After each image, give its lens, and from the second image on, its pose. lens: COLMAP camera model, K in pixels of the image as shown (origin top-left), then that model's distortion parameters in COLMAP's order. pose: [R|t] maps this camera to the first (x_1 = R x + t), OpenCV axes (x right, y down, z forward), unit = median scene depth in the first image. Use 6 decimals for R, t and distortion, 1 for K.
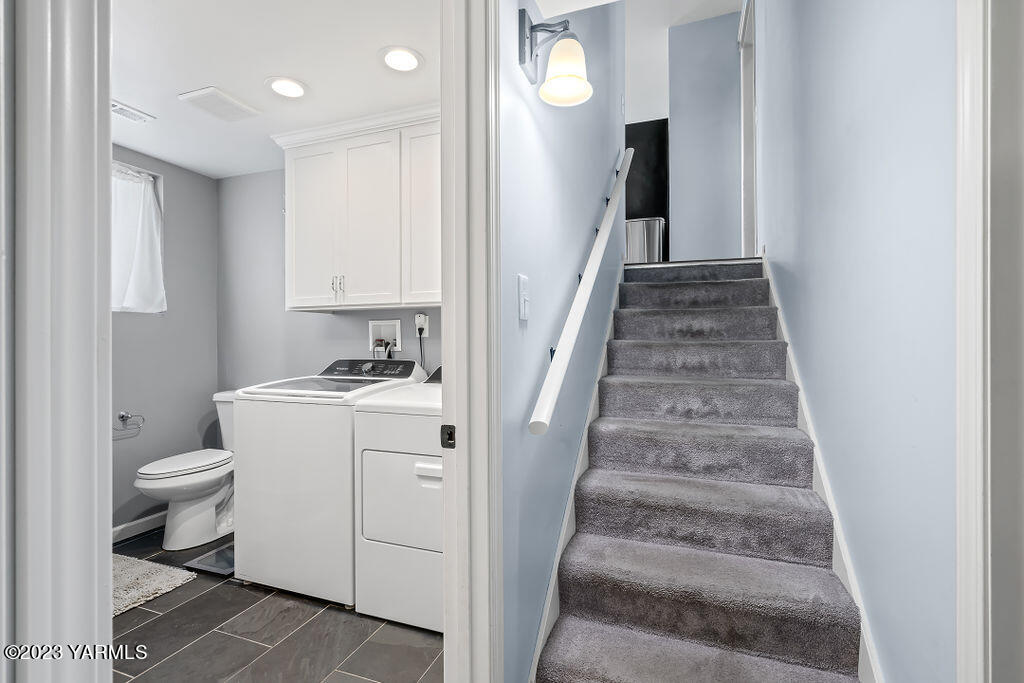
lens RADIAL K [[469.9, 0, 520.3], [0, 469.9, 340.1], [0, 0, 1]] dist [0.001175, 0.000735]
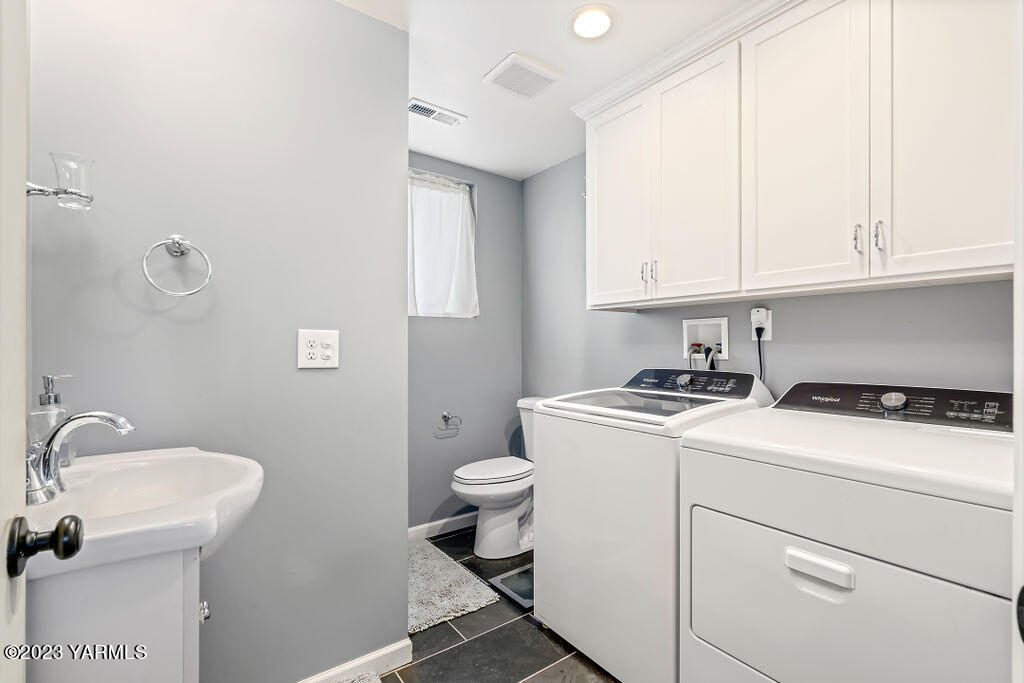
lens RADIAL K [[469.9, 0, 520.3], [0, 469.9, 340.1], [0, 0, 1]] dist [0.001175, 0.000735]
pose [[0.832508, -0.003865, -0.553999, -0.123833], [-0.003847, 0.999911, -0.012756, 0.003568], [0.554000, 0.012750, 0.832419, 0.219737]]
